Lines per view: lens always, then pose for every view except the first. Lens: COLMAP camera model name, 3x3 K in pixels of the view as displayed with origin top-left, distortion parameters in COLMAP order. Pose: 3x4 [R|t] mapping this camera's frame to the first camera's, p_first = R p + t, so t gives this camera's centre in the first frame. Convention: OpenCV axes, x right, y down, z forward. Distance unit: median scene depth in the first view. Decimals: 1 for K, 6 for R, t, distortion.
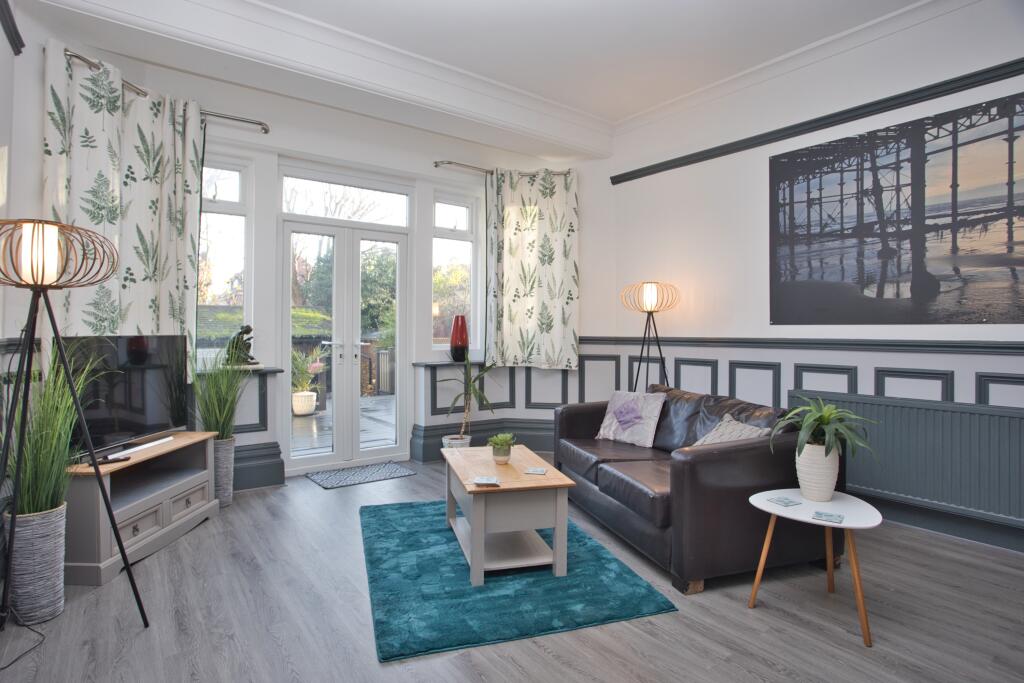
lens RADIAL K [[547.6, 0, 513.9], [0, 547.6, 341.7], [0, 0, 1]] dist [-0.018877, 0.002736]
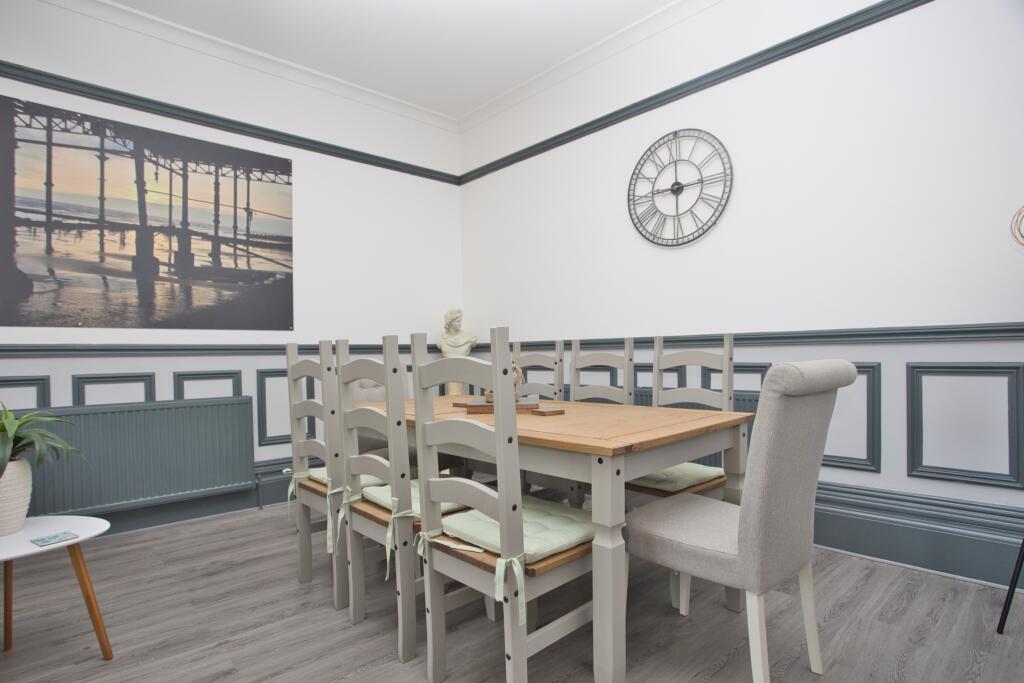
lens RADIAL K [[547.6, 0, 513.4], [0, 547.6, 337.2], [0, 0, 1]] dist [-0.018877, 0.002736]
pose [[-0.129931, -0.002210, 0.991521, -0.257798], [0.011365, 0.999929, 0.003718, -0.008700], [-0.991458, 0.011752, -0.129897, 0.310788]]
